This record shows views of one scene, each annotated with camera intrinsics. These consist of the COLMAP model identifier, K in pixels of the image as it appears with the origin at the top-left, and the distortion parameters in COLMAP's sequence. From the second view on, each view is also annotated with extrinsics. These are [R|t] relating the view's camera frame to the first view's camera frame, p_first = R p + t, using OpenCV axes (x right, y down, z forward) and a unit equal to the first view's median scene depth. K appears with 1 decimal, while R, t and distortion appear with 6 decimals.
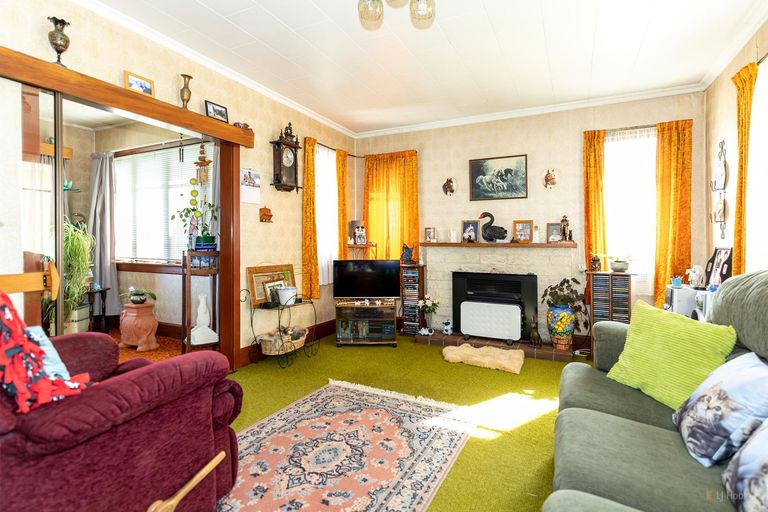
lens RADIAL K [[378.2, 0, 391.2], [0, 378.2, 236.9], [0, 0, 1]] dist [-0.001613, 0.000118]
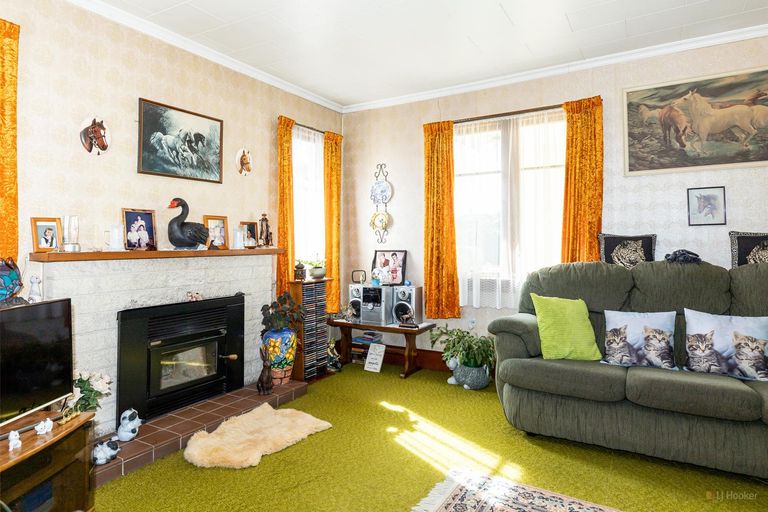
lens RADIAL K [[453.9, 0, 384.6], [0, 453.9, 228.9], [0, 0, 1]] dist [0.008918, -0.001635]
pose [[0.081956, 0.026469, 0.996284, -0.428932], [-0.009121, 0.999625, -0.025807, -0.002611], [-0.996594, -0.006972, 0.082167, 0.628566]]
